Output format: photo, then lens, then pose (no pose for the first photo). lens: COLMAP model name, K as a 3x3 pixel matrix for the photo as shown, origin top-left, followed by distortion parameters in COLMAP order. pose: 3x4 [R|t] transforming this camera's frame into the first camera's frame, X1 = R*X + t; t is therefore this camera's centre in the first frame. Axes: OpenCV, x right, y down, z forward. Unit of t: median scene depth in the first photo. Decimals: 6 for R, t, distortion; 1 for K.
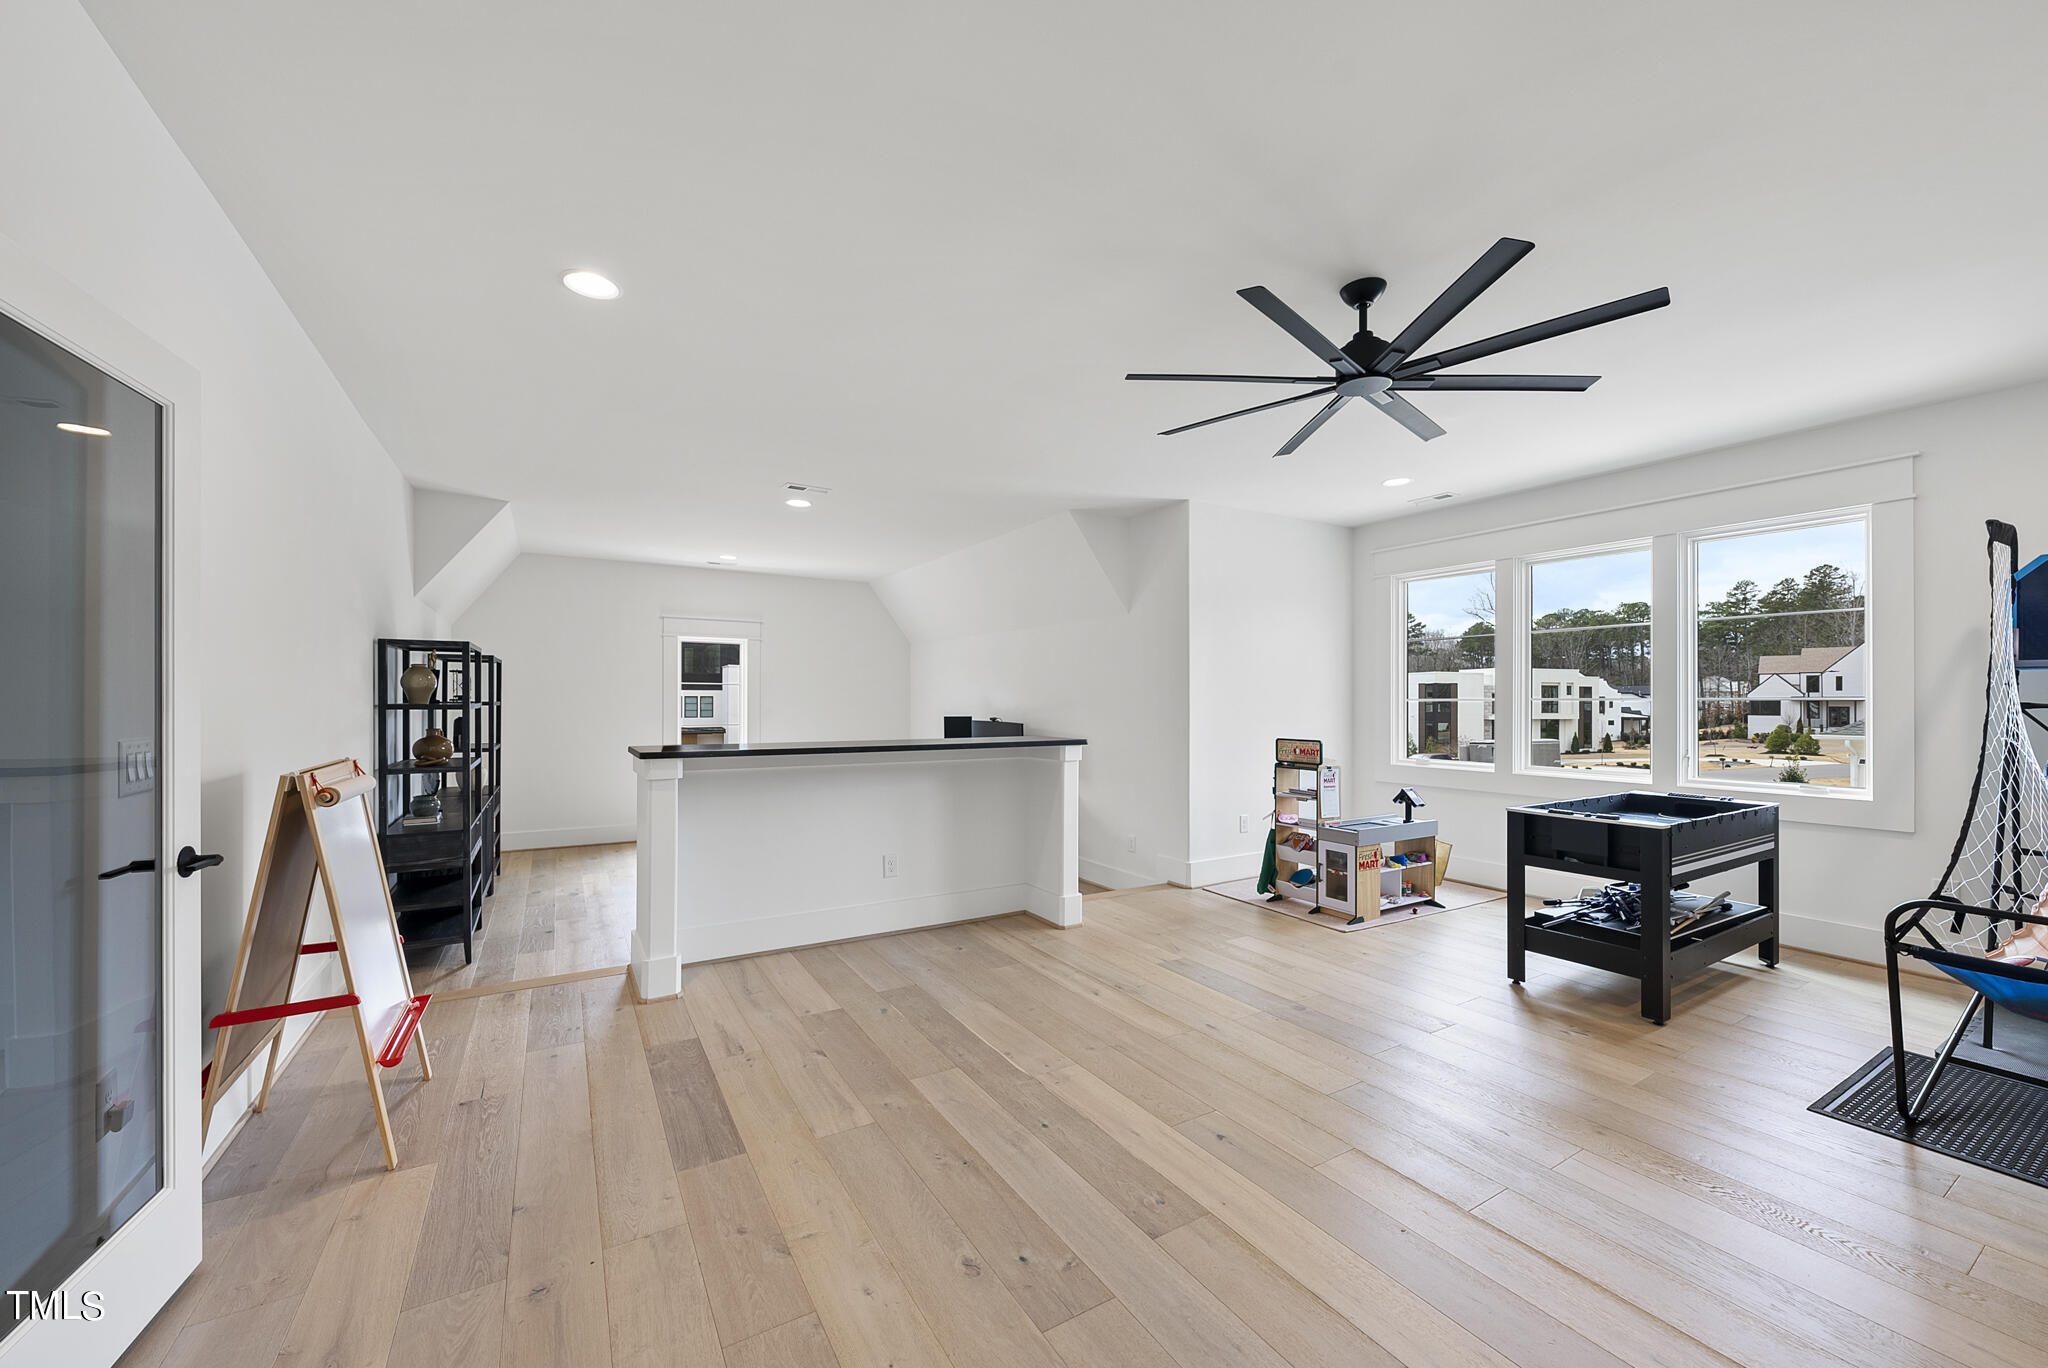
lens RADIAL K [[775.8, 0, 1022.9], [0, 775.8, 696.0], [0, 0, 1]] dist [0.001195, -0.000482]
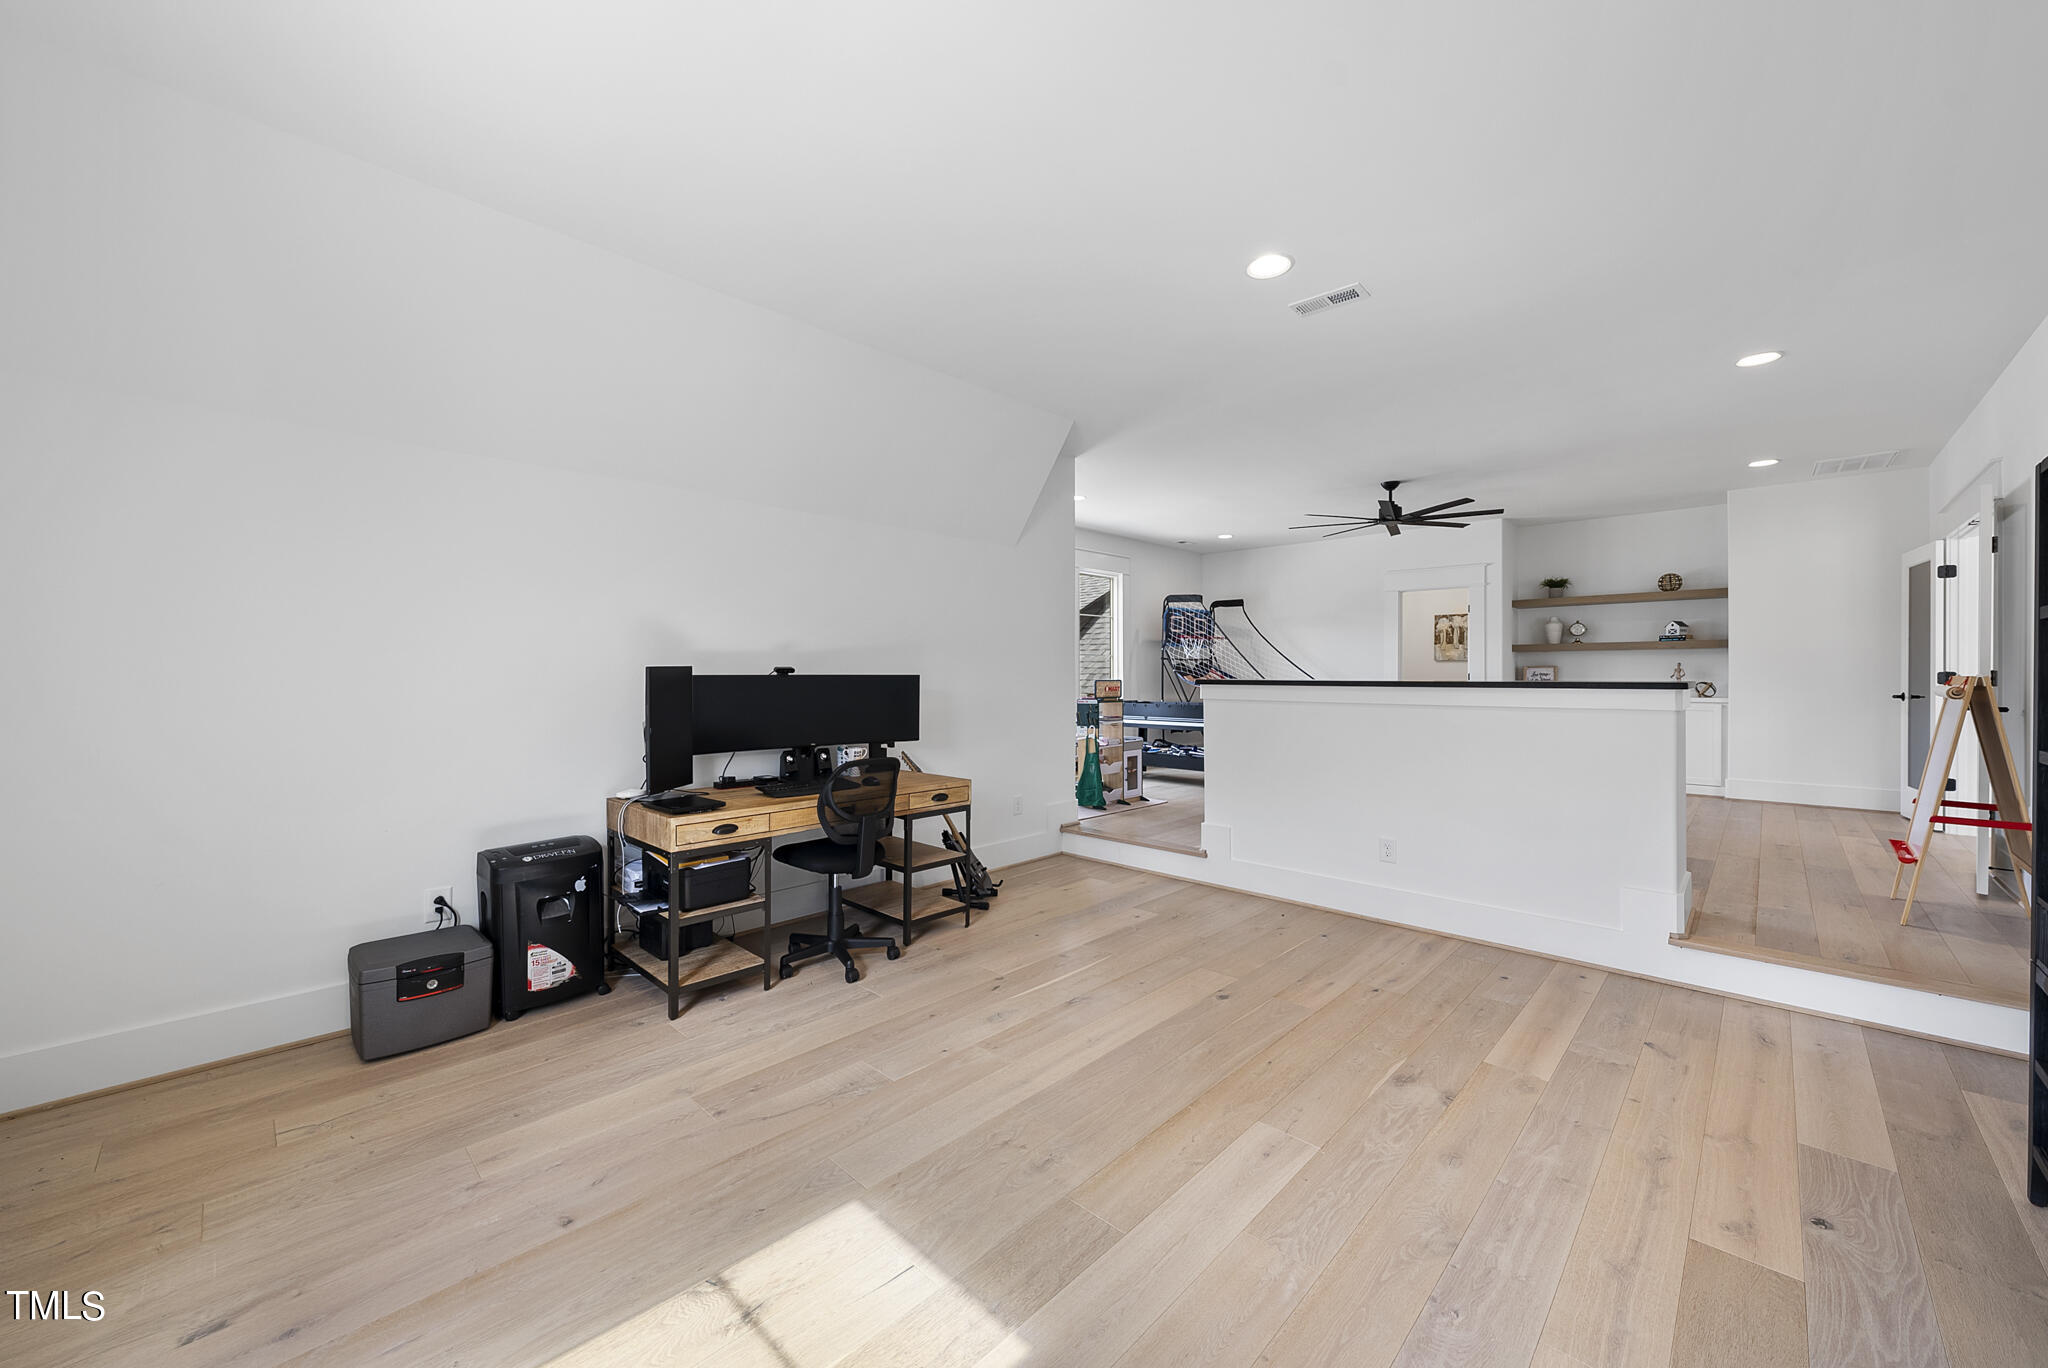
lens RADIAL K [[775.8, 0, 1019.7], [0, 775.8, 675.3], [0, 0, 1]] dist [0.001195, -0.000482]
pose [[-0.252508, -0.005363, 0.967580, -0.909352], [-0.007952, 0.999962, 0.003468, 0.047124], [-0.967562, -0.006818, -0.252541, 1.529970]]
